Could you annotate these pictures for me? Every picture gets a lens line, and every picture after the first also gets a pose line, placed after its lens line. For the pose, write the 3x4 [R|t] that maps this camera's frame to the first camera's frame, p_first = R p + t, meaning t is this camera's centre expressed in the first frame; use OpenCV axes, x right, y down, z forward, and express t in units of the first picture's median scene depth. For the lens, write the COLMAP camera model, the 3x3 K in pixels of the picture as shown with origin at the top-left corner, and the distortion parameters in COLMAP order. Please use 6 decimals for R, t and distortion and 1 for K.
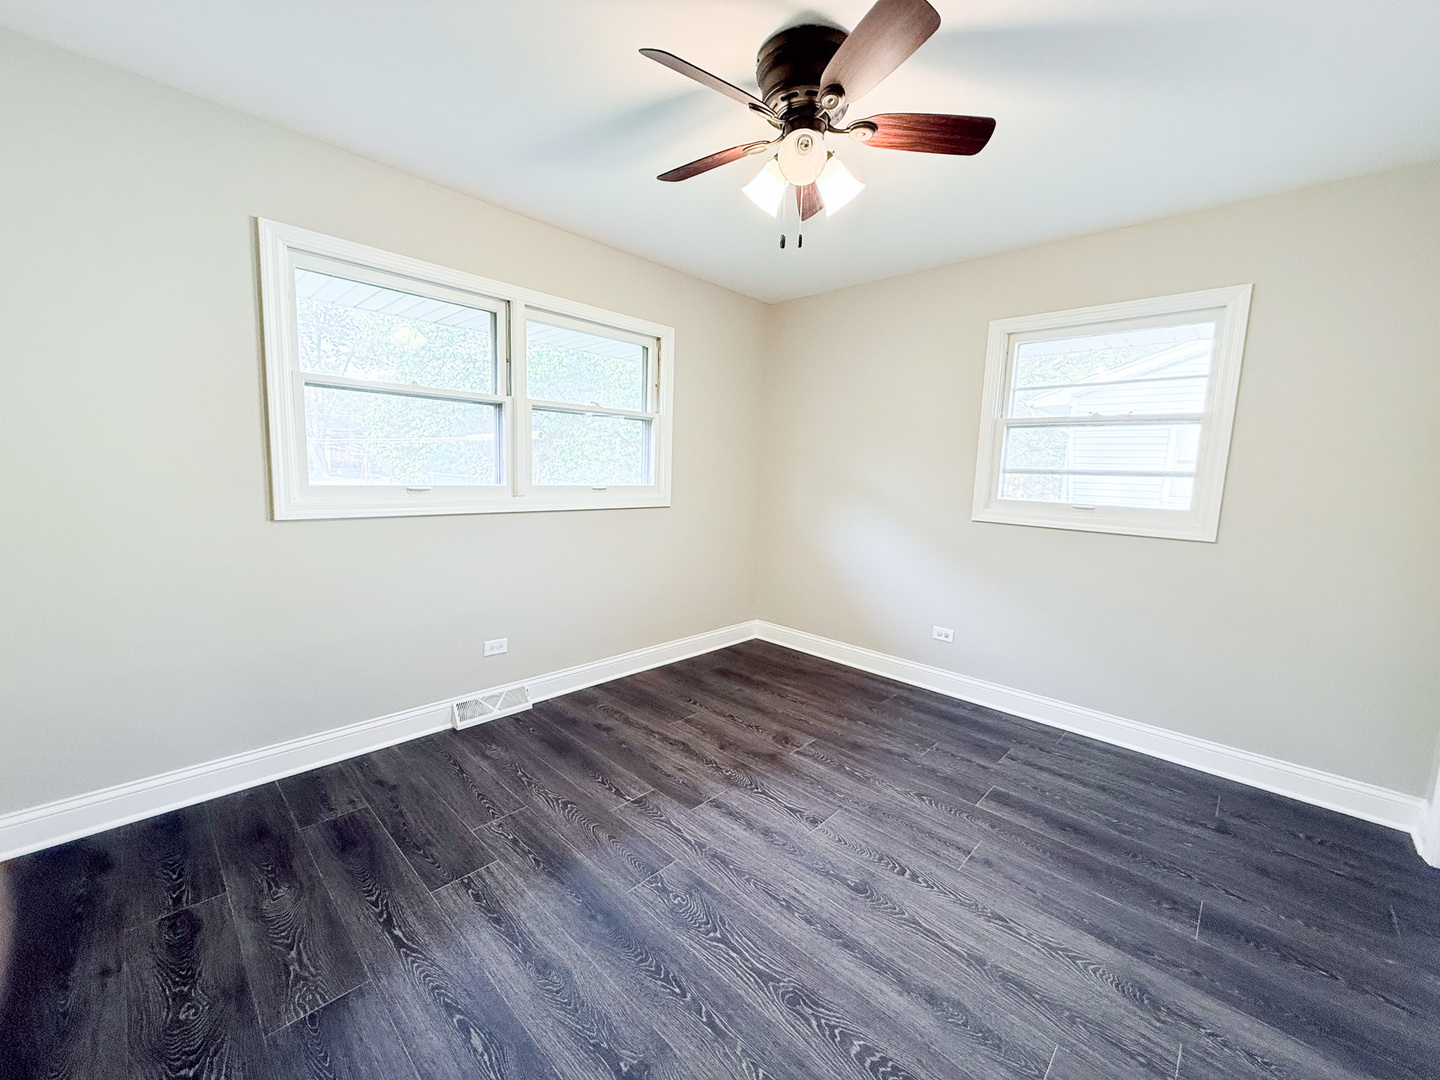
lens RADIAL K [[571.1, 0, 715.5], [0, 571.1, 538.4], [0, 0, 1]] dist [-0.000085, -0.000017]
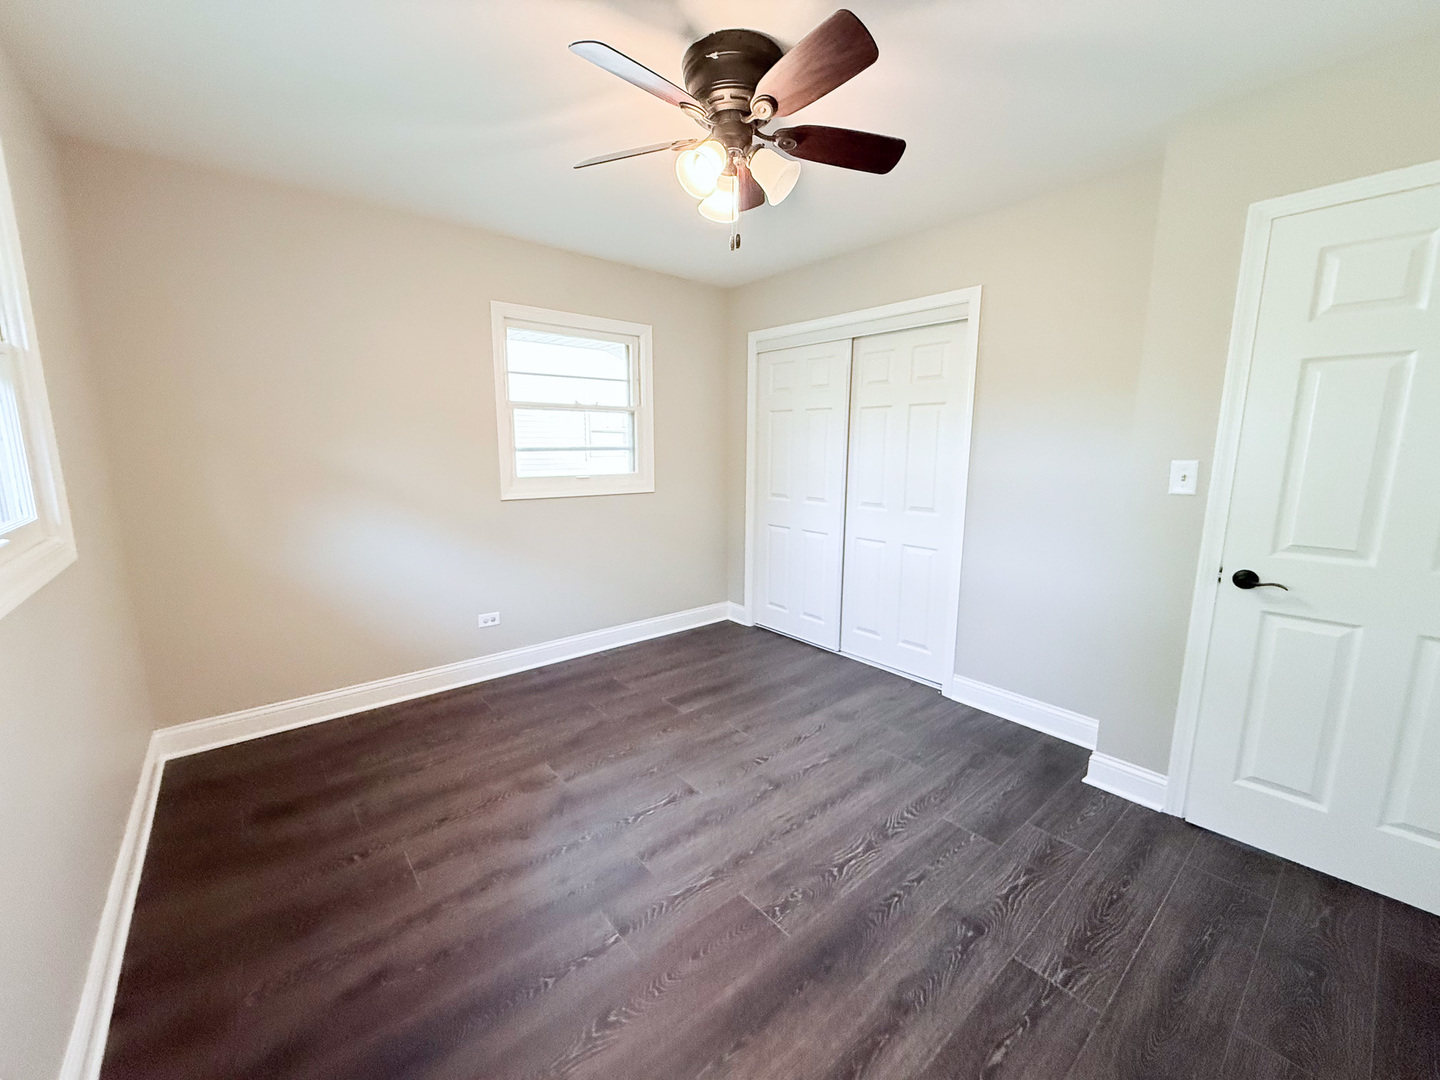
lens RADIAL K [[571.1, 0, 712.3], [0, 571.1, 538.2], [0, 0, 1]] dist [-0.000085, -0.000017]
pose [[0.115160, -0.196079, 0.973802, -0.731161], [0.121750, 0.975719, 0.182067, -0.151152], [-0.985858, 0.097594, 0.136236, 0.723508]]
